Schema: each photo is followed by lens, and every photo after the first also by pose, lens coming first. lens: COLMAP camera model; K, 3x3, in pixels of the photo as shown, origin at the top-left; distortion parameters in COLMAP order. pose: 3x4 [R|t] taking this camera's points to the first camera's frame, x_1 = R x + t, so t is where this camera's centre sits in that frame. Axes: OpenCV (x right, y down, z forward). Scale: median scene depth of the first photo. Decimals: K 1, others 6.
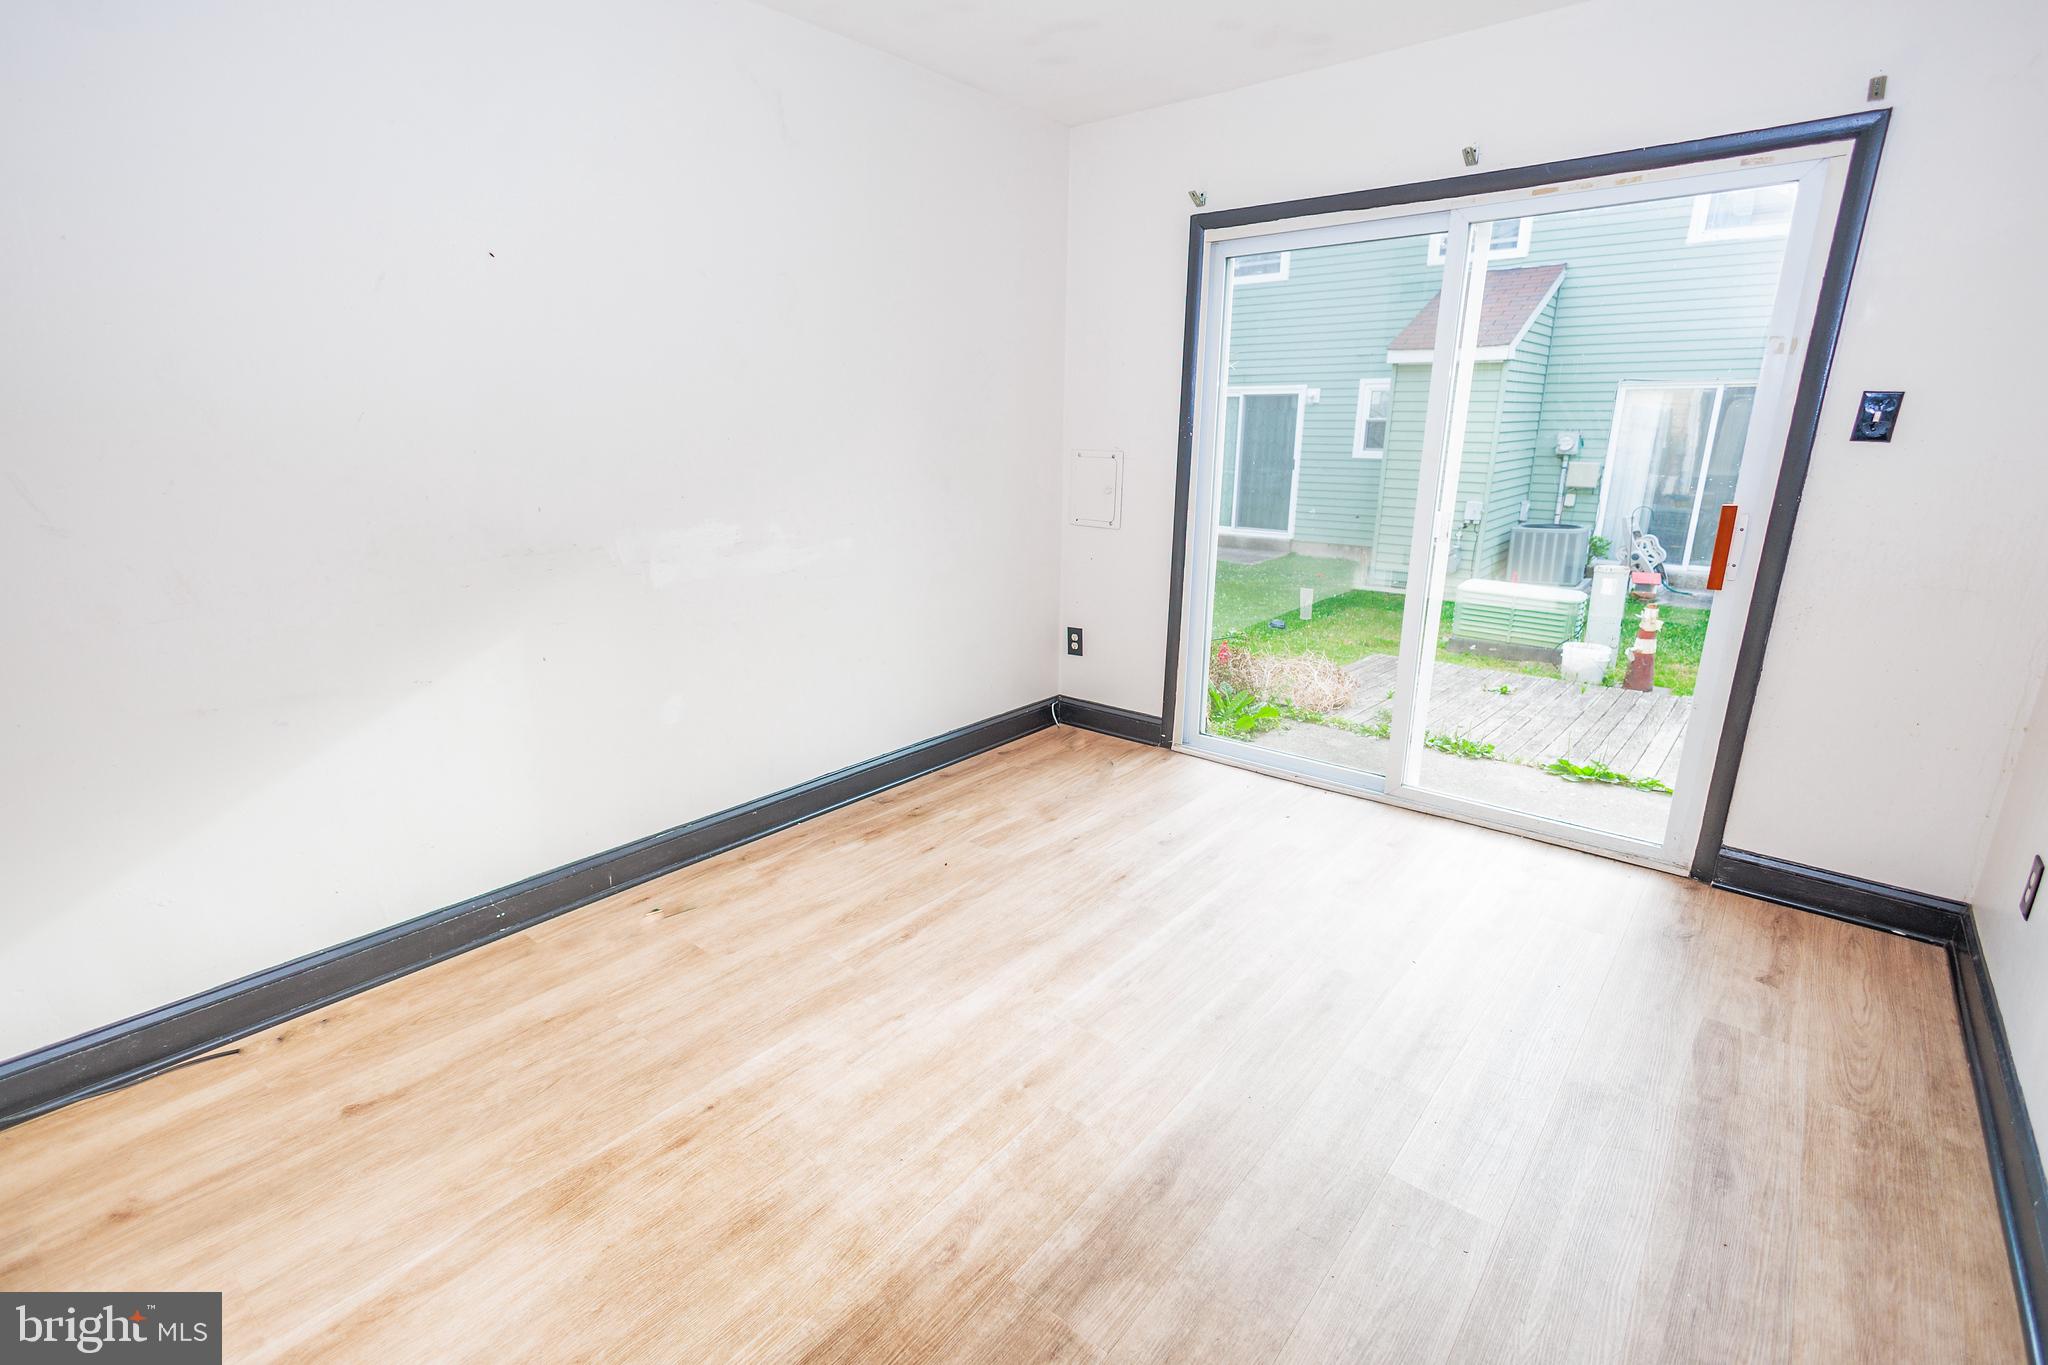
lens RADIAL K [[938.5, 0, 1032.4], [0, 938.5, 683.5], [0, 0, 1]] dist [0.013876, 0.000091]
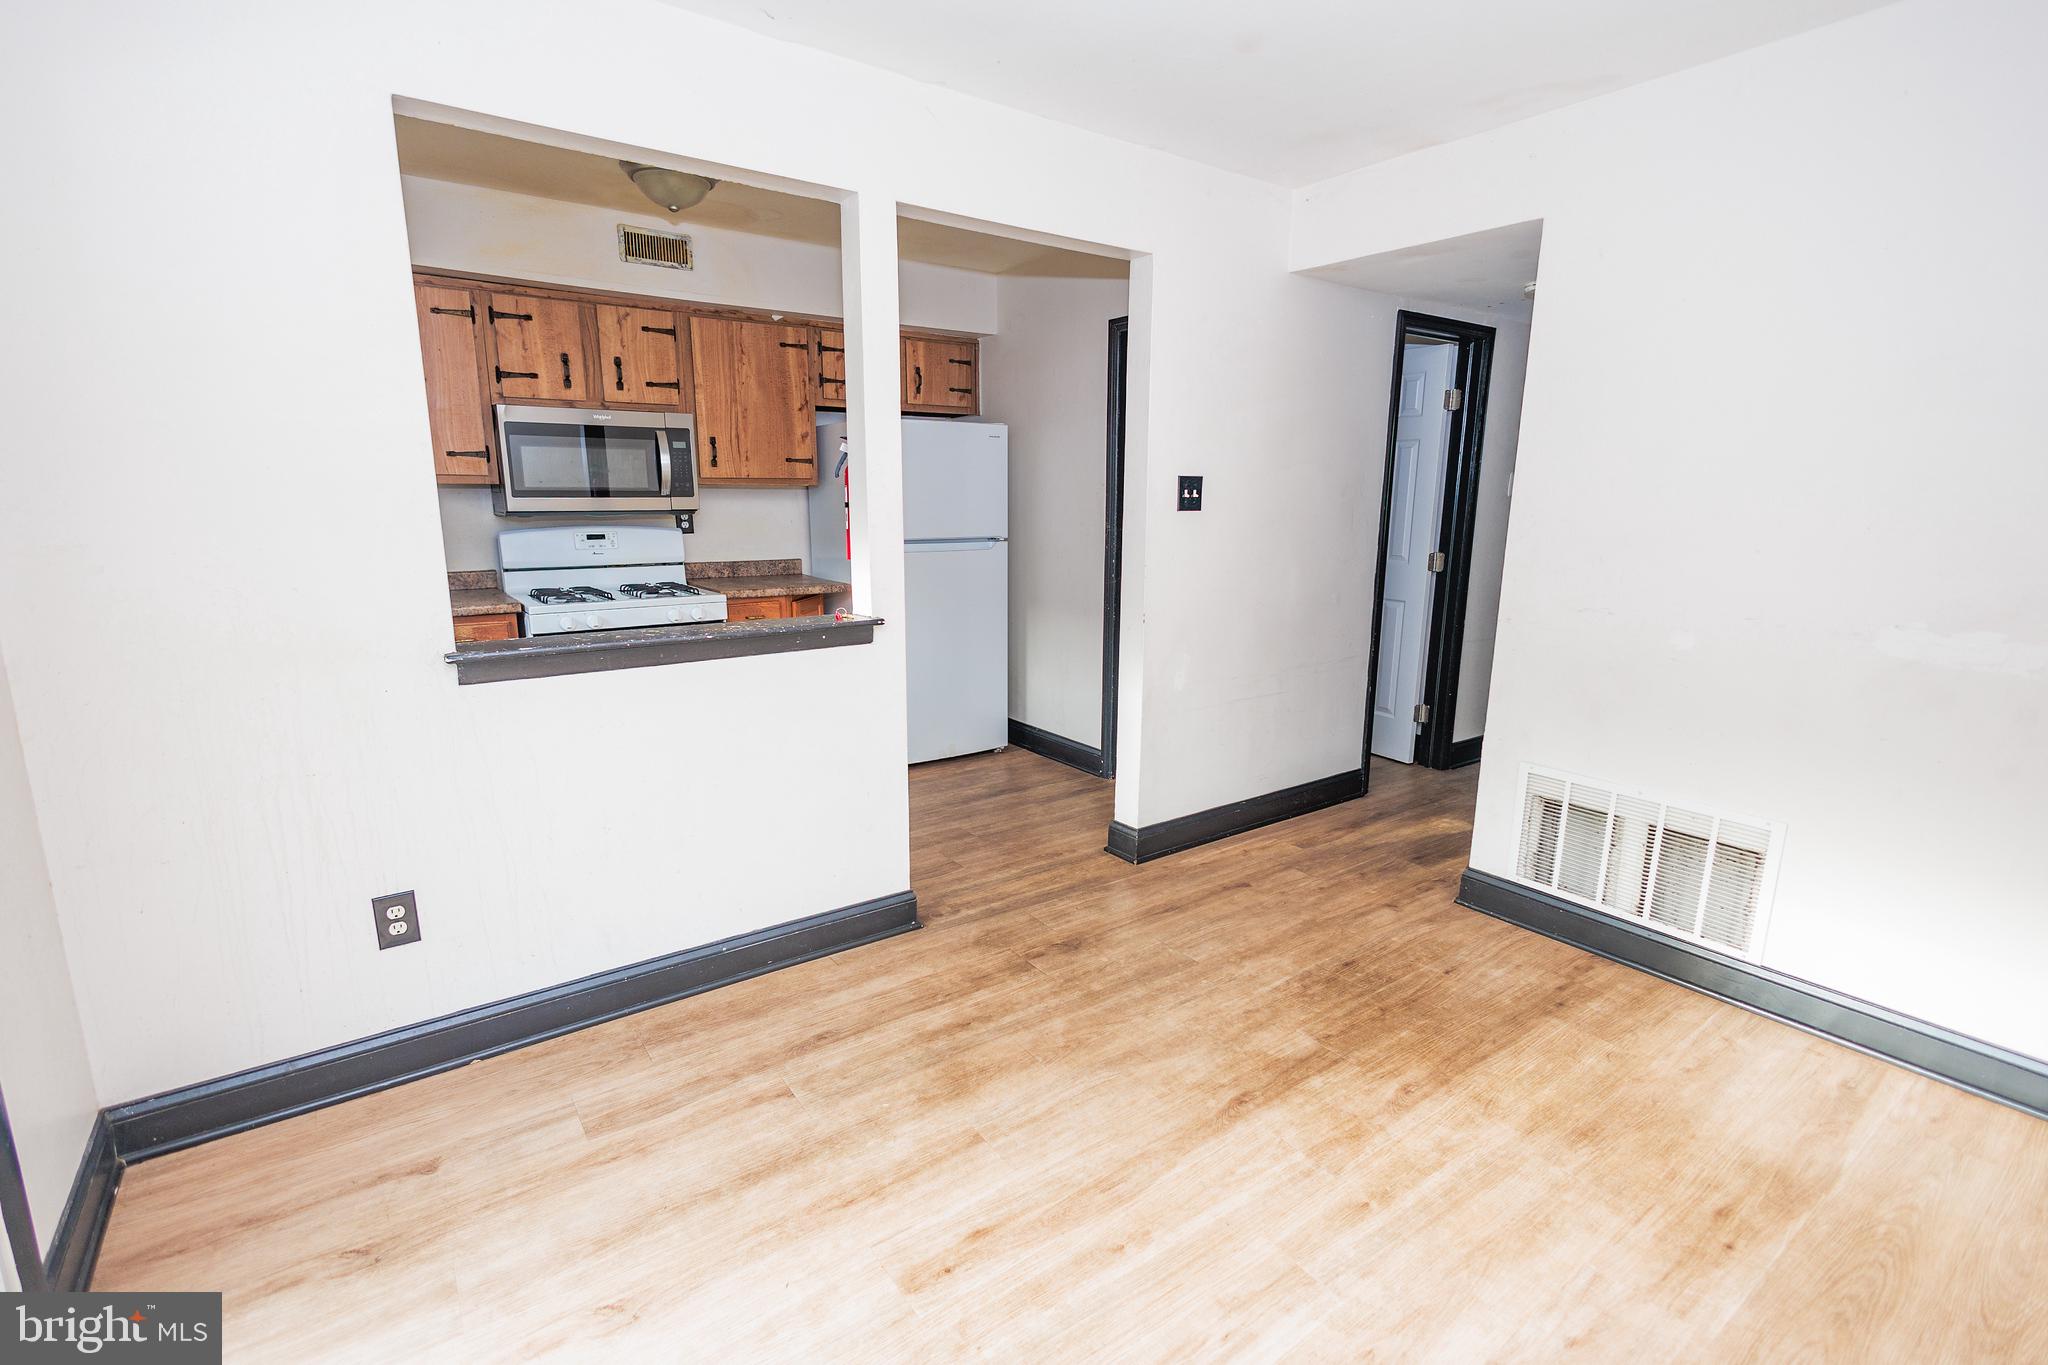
lens RADIAL K [[938.5, 0, 1032.4], [0, 938.5, 683.5], [0, 0, 1]] dist [0.013876, 0.000091]
pose [[-0.967695, -0.065074, 0.243583, 0.133834], [0.055497, 0.887446, 0.457558, -0.533751], [-0.245941, 0.456294, -0.855166, 1.837737]]
